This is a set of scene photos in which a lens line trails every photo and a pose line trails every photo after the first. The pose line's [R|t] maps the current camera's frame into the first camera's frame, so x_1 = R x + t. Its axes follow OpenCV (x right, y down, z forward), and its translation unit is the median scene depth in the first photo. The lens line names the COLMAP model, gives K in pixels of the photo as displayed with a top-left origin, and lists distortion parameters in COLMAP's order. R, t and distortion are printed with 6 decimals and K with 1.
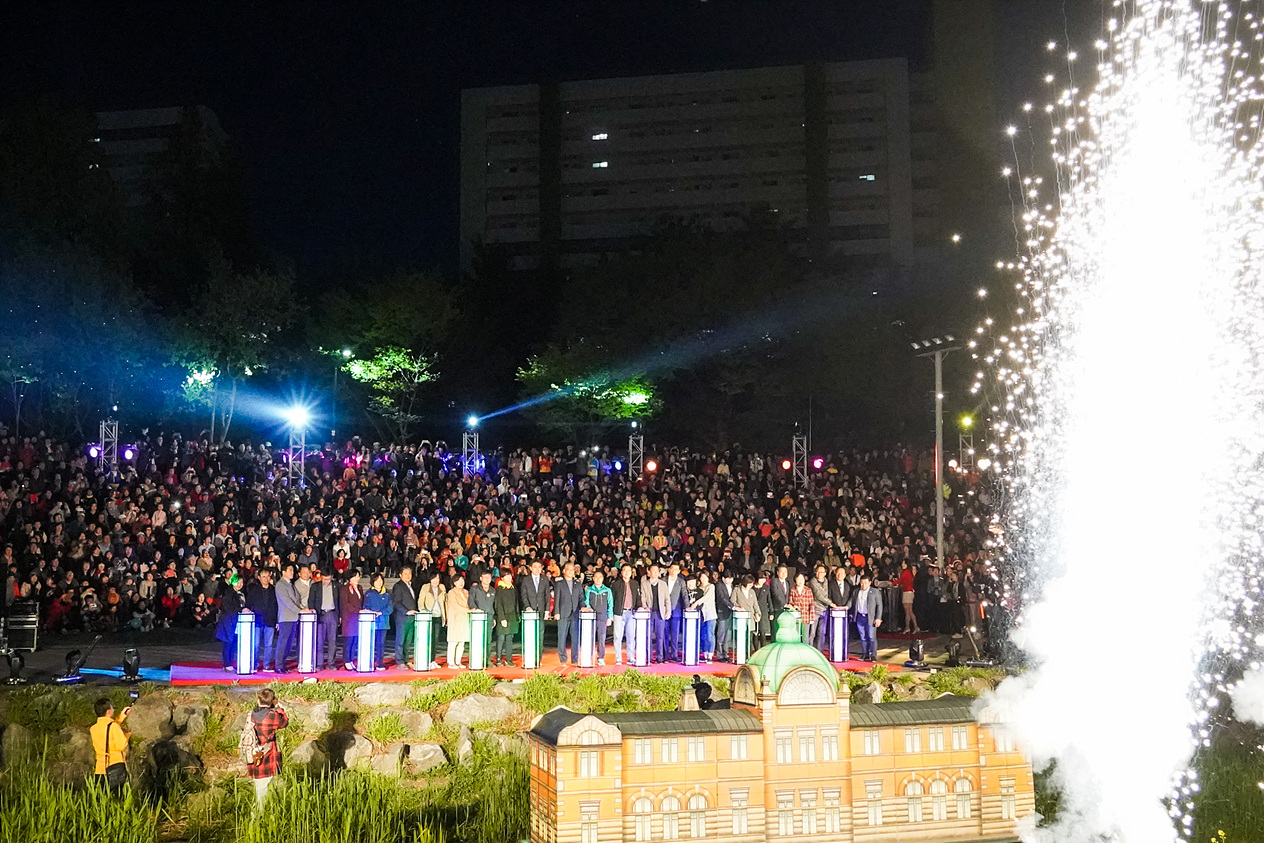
lens RADIAL K [[1333.6, 0, 632.0], [0, 1333.6, 421.5], [0, 0, 1]] dist [-0.023166, -0.012229]
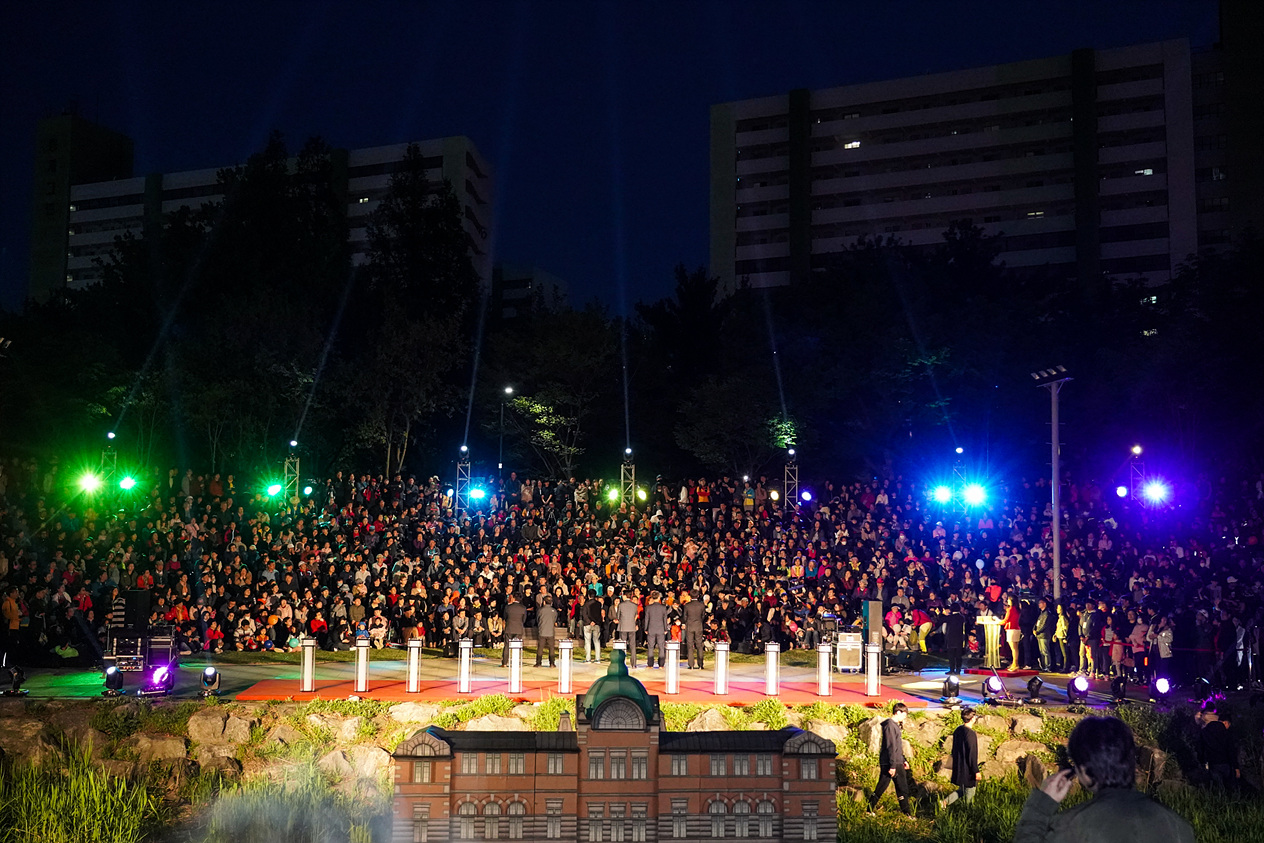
lens RADIAL K [[1396.0, 0, 632.0], [0, 1396.0, 421.5], [0, 0, 1]] dist [0.021030, 0.015600]
pose [[0.974586, -0.014583, -0.223538, 0.228495], [0.012360, 0.999859, -0.011340, -0.022915], [0.223672, 0.008288, 0.974629, -0.102376]]
